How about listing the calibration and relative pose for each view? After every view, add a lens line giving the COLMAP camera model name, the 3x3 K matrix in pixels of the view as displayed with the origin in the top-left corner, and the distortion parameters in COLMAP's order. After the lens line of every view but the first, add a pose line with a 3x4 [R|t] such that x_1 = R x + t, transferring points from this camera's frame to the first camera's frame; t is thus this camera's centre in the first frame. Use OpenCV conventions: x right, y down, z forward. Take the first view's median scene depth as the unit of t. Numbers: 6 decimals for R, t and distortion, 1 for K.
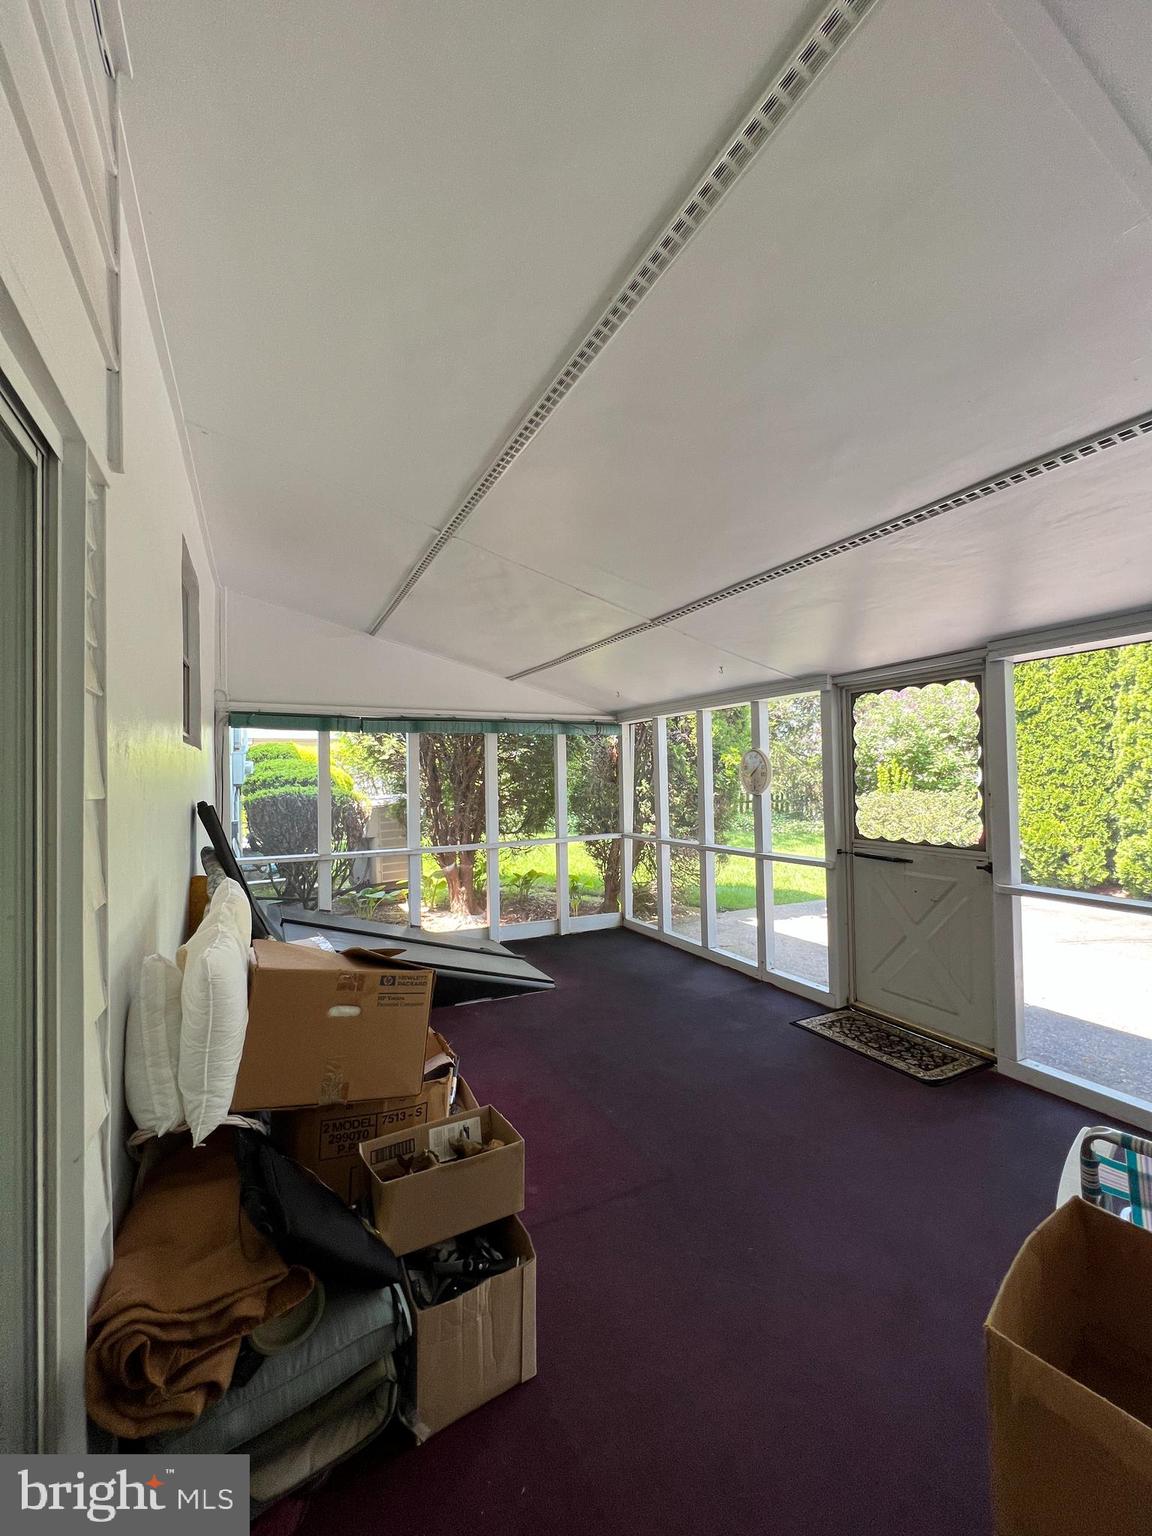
lens RADIAL K [[613.5, 0, 578.7], [0, 613.5, 762.8], [0, 0, 1]] dist [-0.001099, 0.000785]
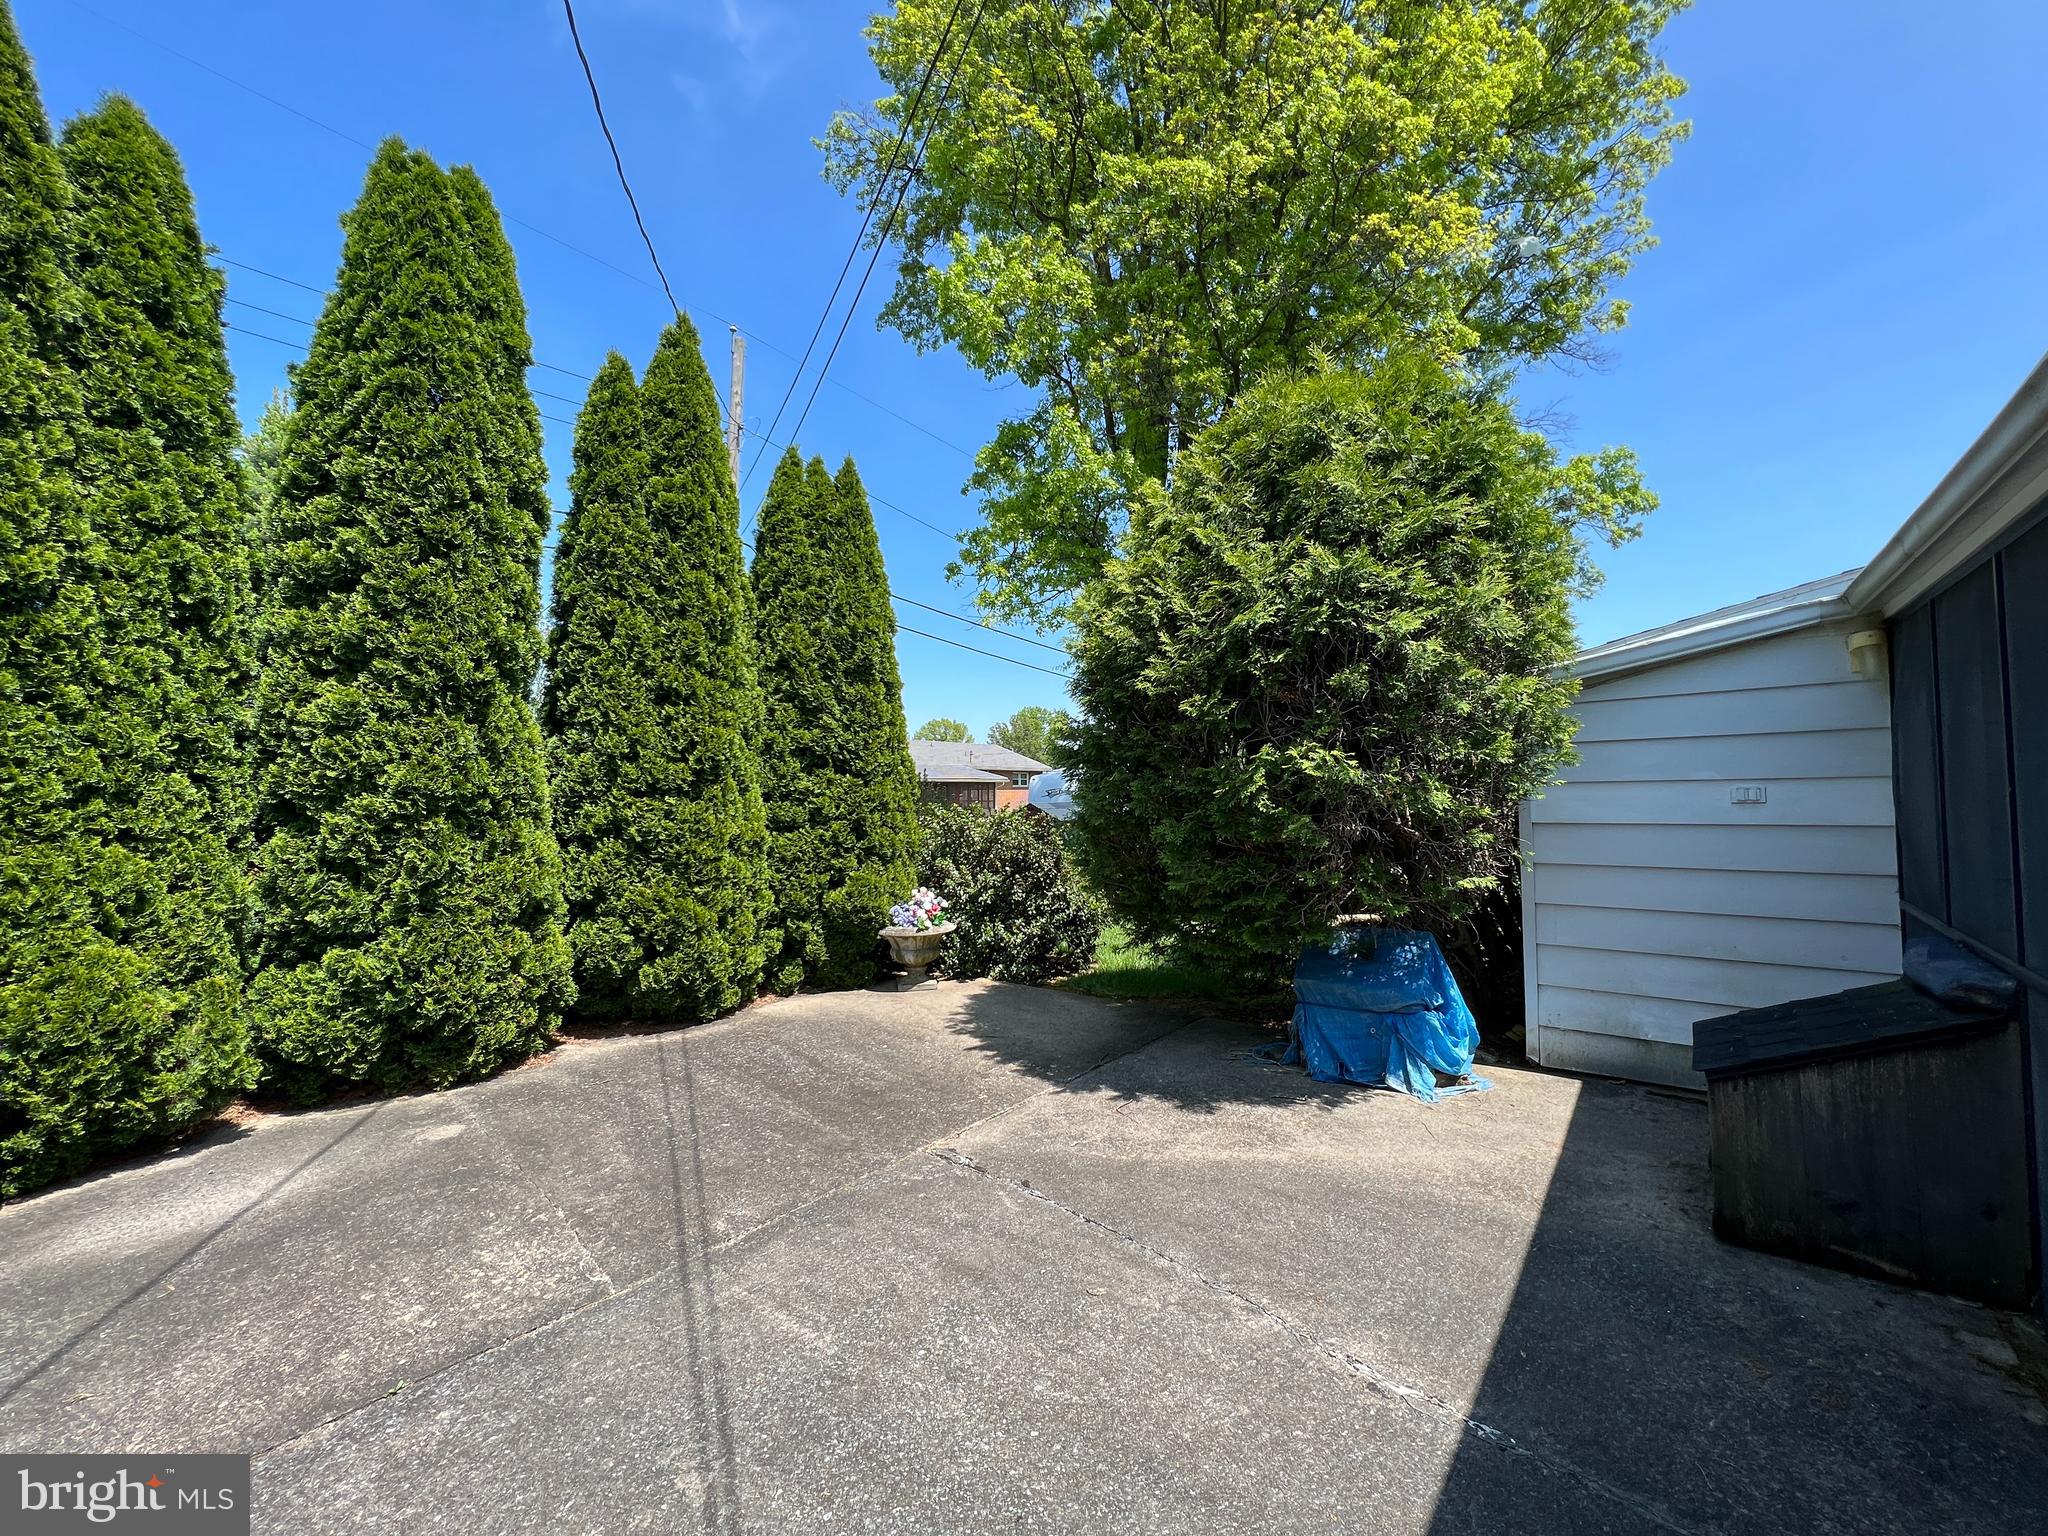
lens RADIAL K [[818.0, 0, 1017.7], [0, 818.0, 763.2], [0, 0, 1]] dist [-0.001099, 0.000785]
pose [[-0.378157, 0.052721, 0.924239, 0.195228], [-0.002480, 0.998316, -0.057961, 0.021954], [-0.925738, -0.024210, -0.377389, 0.724709]]
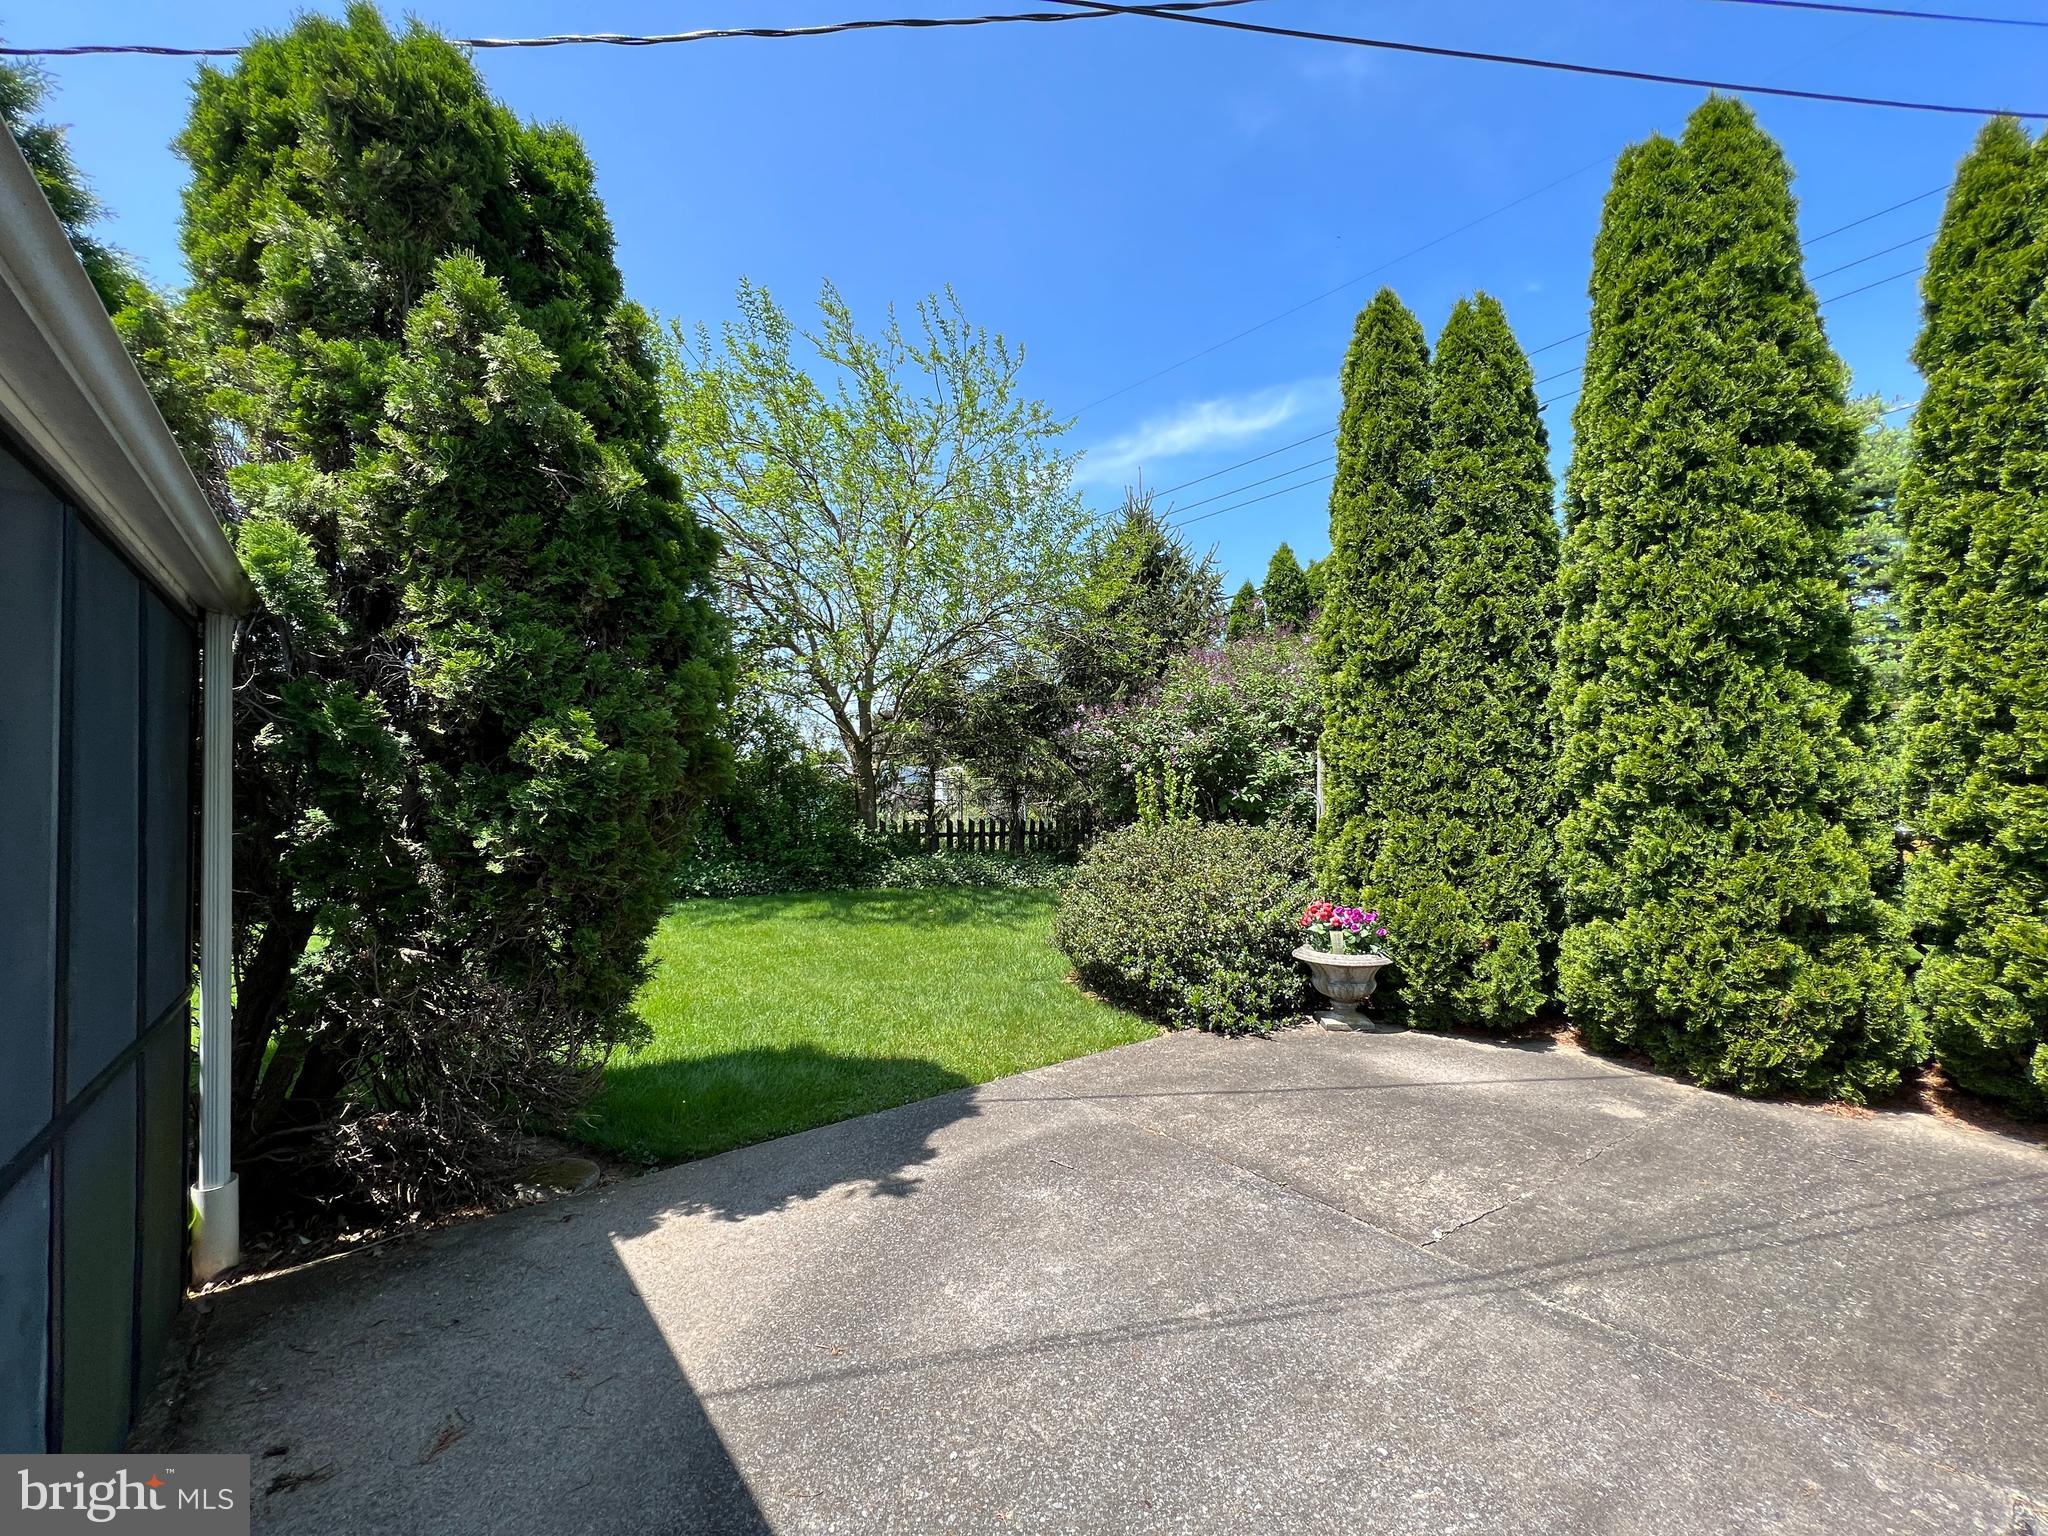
lens RADIAL K [[818.0, 0, 1017.7], [0, 818.0, 763.2], [0, 0, 1]] dist [-0.001099, 0.000785]
pose [[0.981725, 0.004662, 0.190246, 0.321872], [-0.001971, 0.999895, -0.014333, 0.007804], [-0.190293, 0.013697, 0.981632, 0.430181]]
